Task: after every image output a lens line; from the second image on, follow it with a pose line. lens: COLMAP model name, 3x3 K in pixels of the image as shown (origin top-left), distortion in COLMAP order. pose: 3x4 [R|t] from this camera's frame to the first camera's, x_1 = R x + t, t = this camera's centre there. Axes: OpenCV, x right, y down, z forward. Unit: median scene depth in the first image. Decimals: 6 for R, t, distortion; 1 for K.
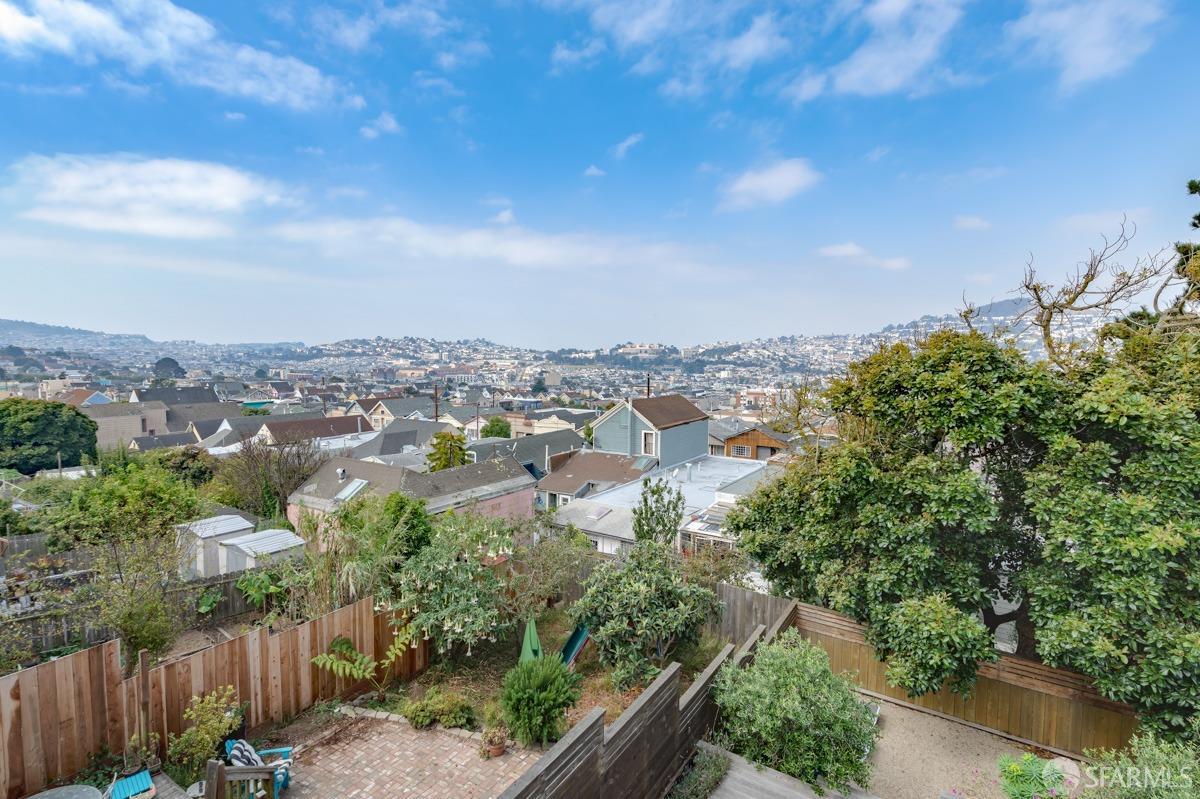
lens RADIAL K [[580.1, 0, 600.0], [0, 580.1, 399.5], [0, 0, 1]] dist [0.011879, -0.001185]
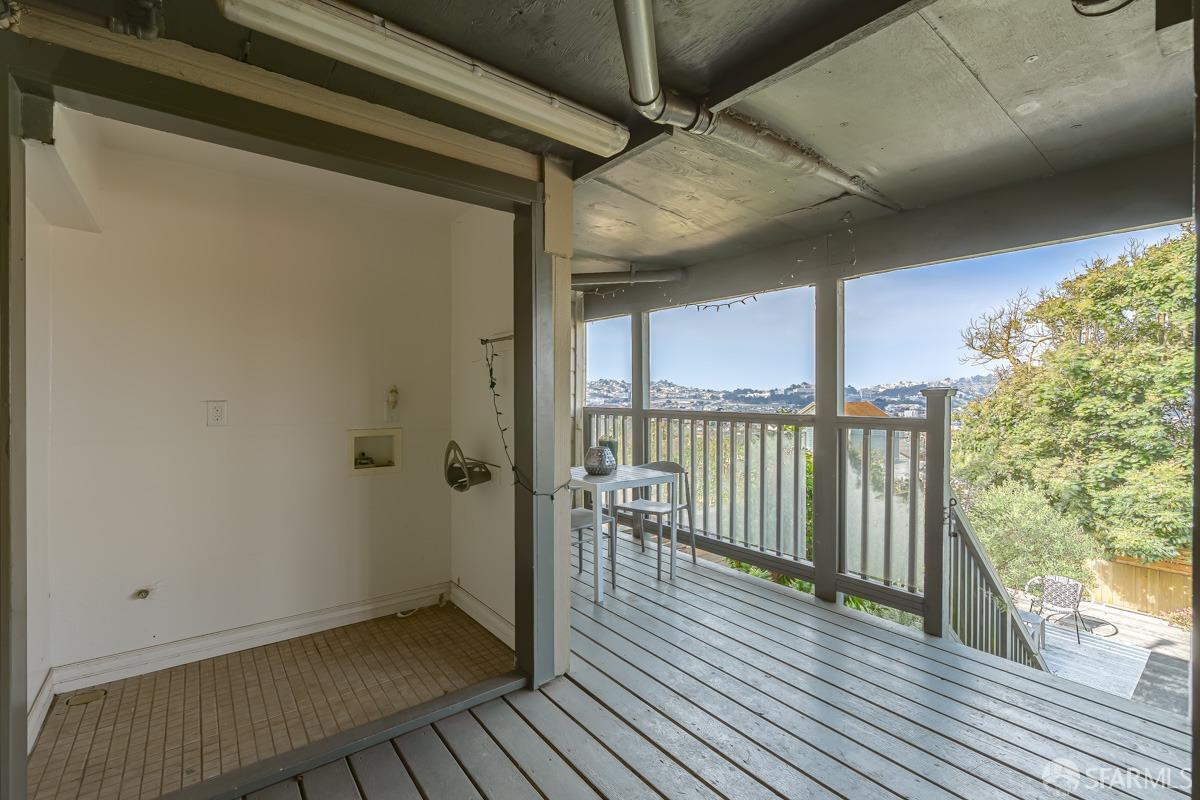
lens RADIAL K [[522.3, 0, 600.1], [0, 522.3, 395.6], [0, 0, 1]] dist [0.001533, 0.000126]
pose [[0.948832, 0.001517, -0.315776, -0.108993], [-0.025948, 0.996981, -0.073177, 0.257125], [0.314712, 0.077626, 0.946008, -0.247420]]
